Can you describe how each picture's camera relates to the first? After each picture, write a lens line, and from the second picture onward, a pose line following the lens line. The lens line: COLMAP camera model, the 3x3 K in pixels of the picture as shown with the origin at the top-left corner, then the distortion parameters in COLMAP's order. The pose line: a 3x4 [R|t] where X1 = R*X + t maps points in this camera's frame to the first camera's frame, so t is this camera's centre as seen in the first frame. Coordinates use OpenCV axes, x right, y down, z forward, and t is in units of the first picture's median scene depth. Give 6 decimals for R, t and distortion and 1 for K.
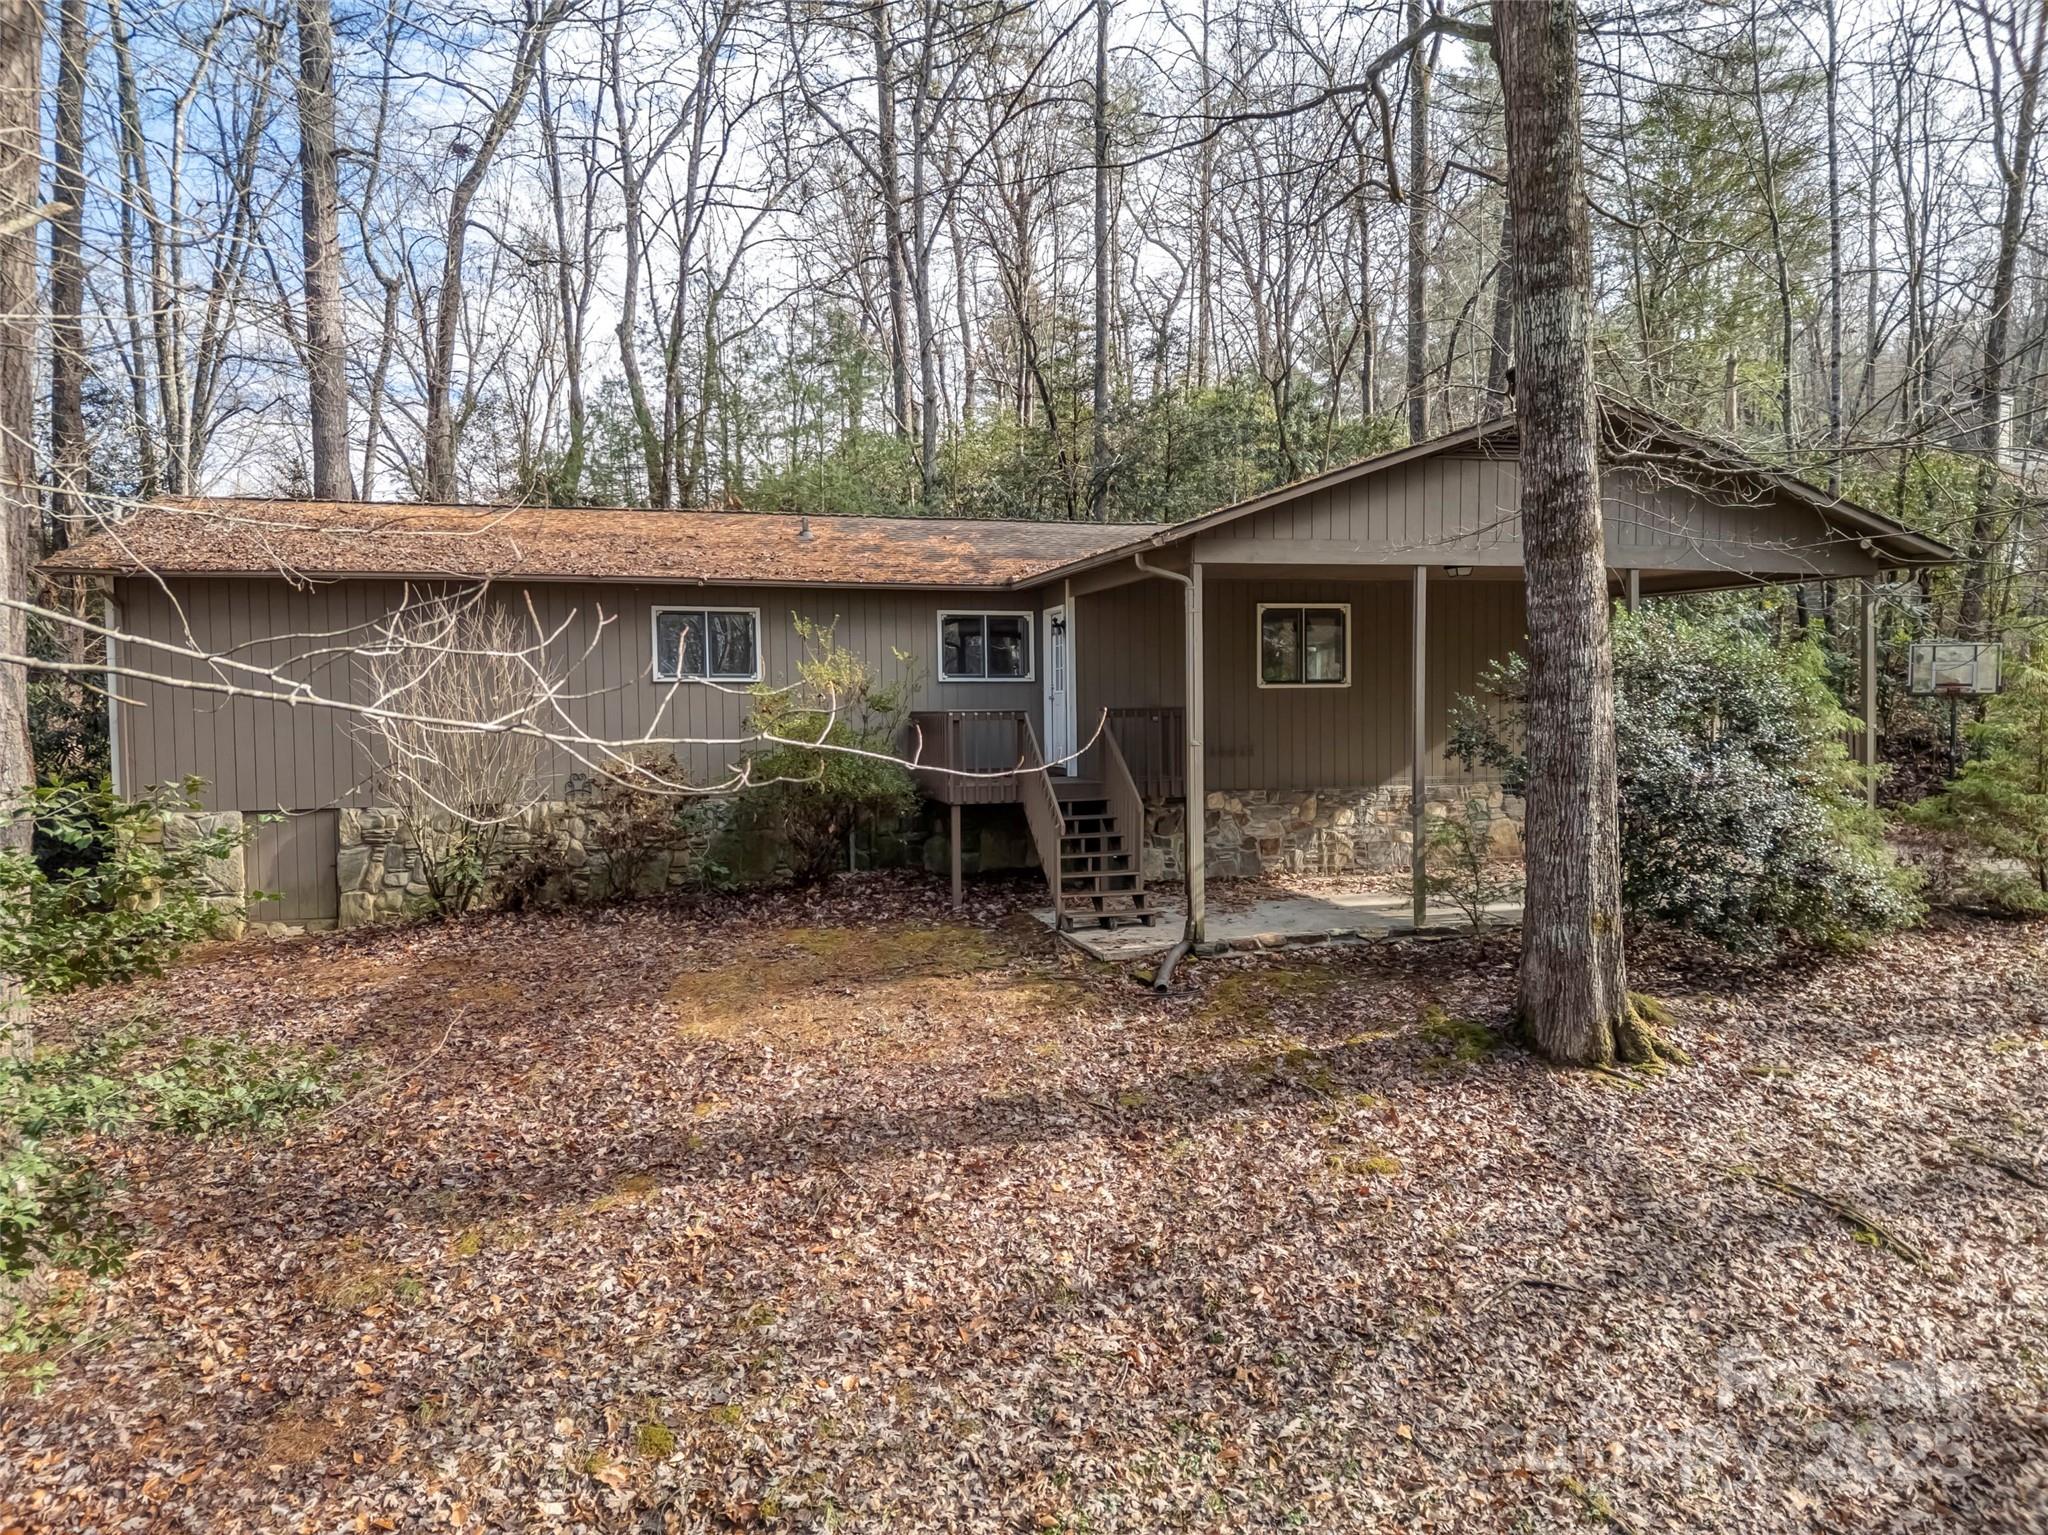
lens RADIAL K [[1447.9, 0, 1024.0], [0, 1447.9, 767.5], [0, 0, 1]] dist [0.061707, -0.054646]
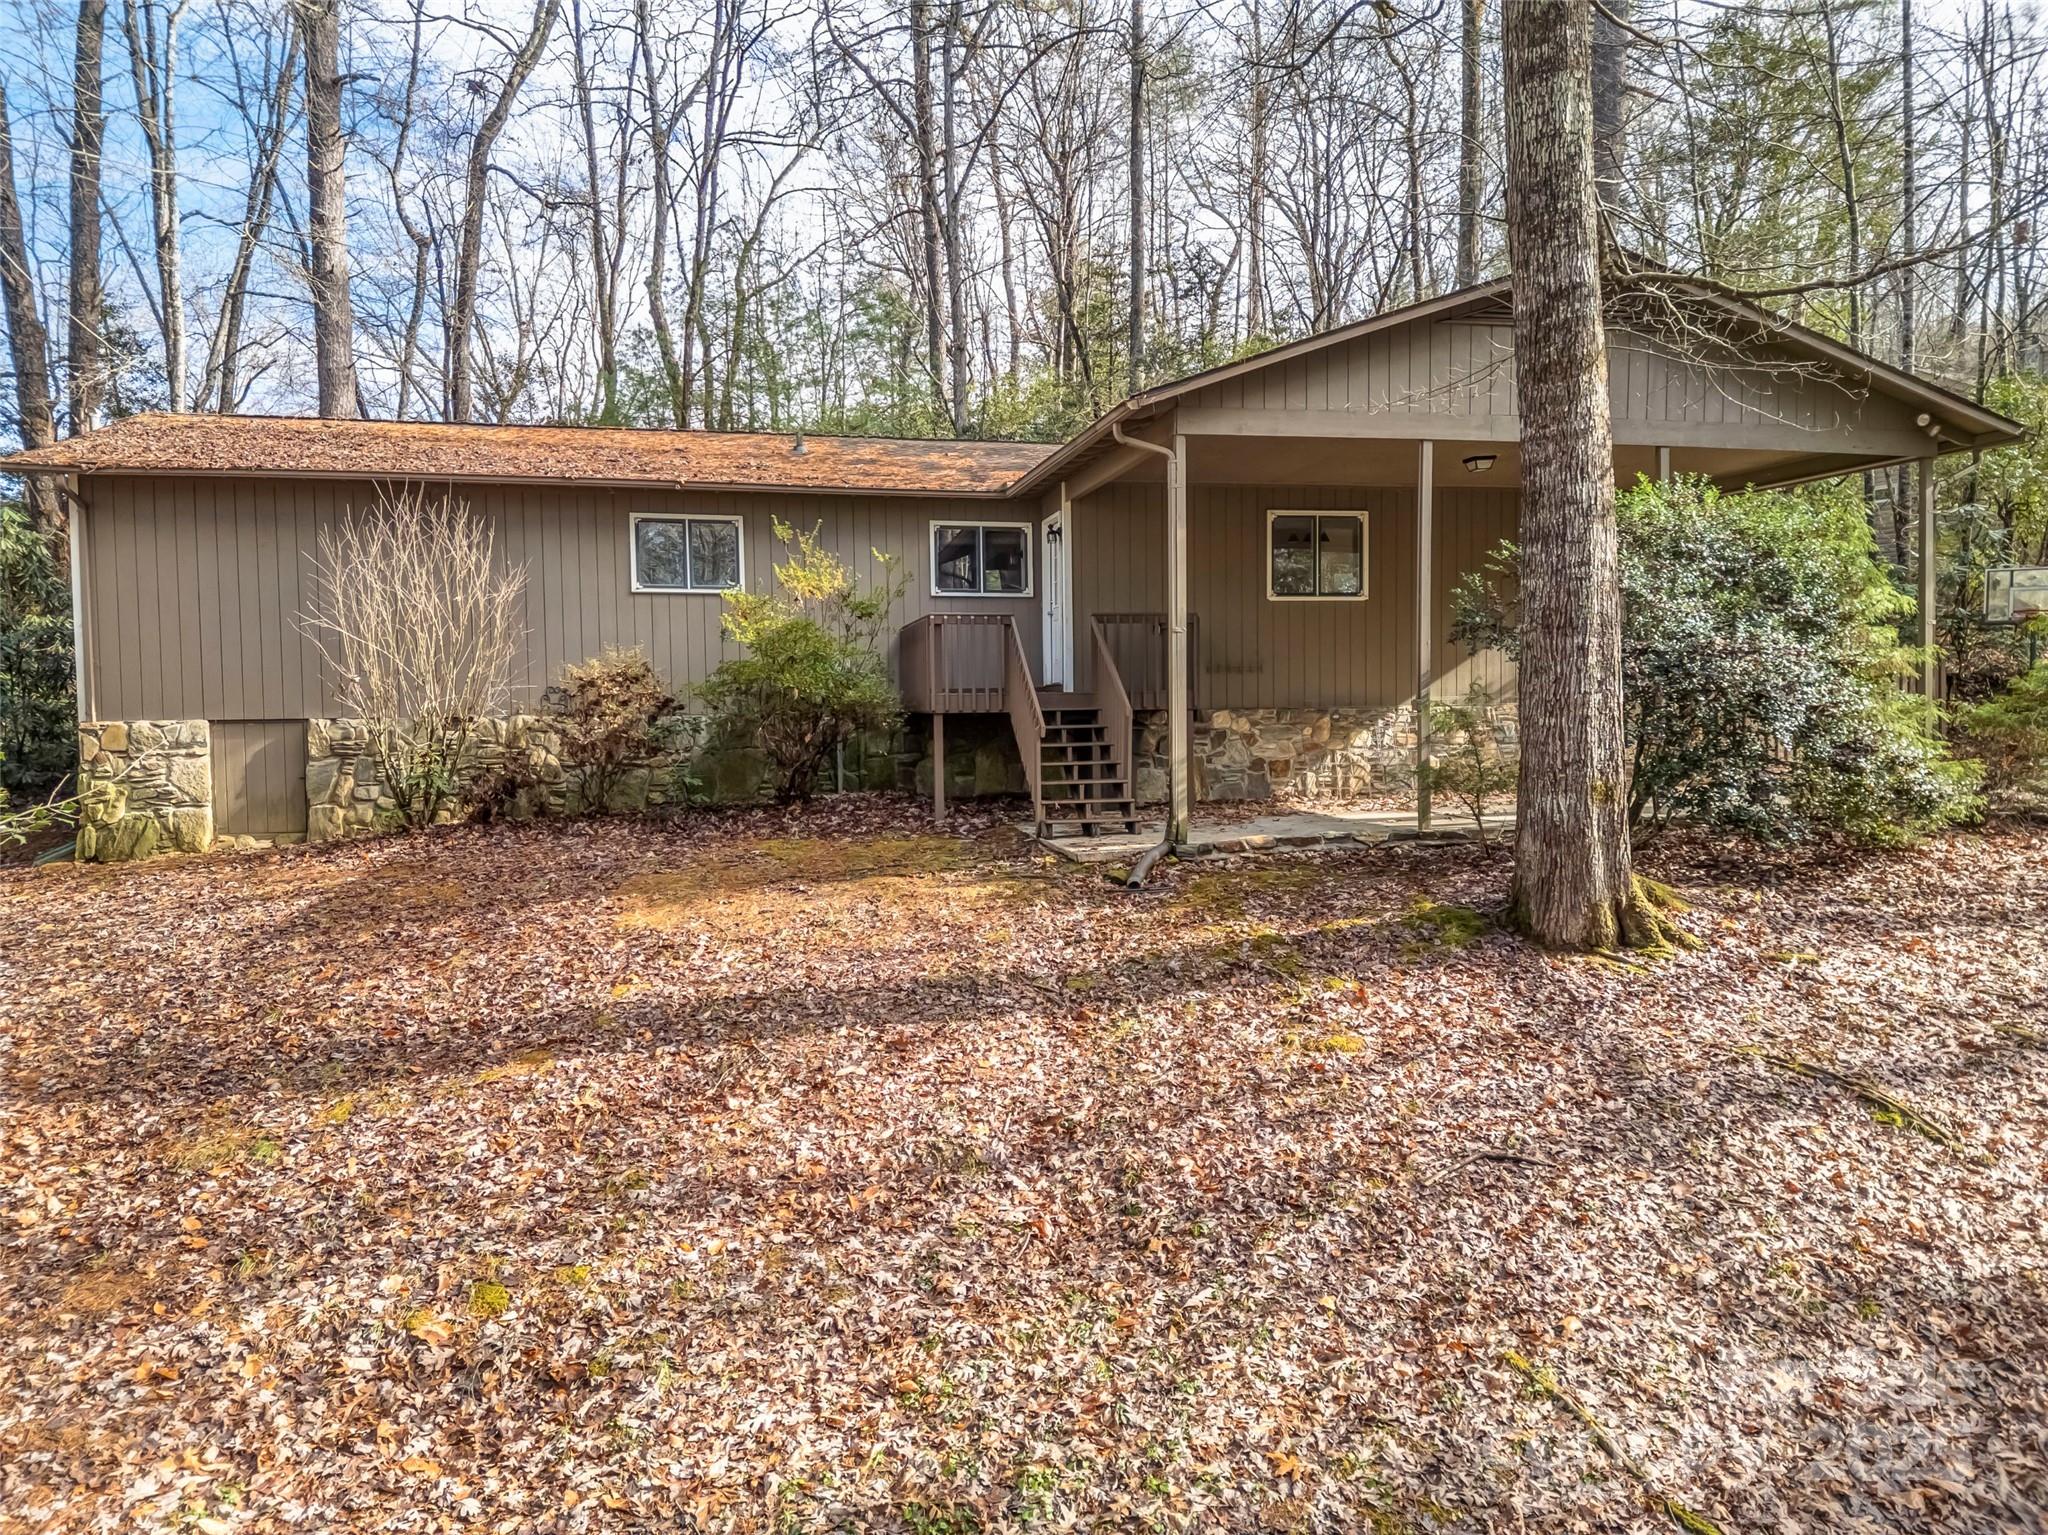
lens RADIAL K [[1447.9, 0, 1024.0], [0, 1447.9, 767.5], [0, 0, 1]] dist [0.061707, -0.054646]
pose [[0.998871, 0.002122, -0.047460, 0.098633], [-0.002102, 0.999998, 0.000470, 0.110957], [0.047461, -0.000370, 0.998873, 0.099932]]
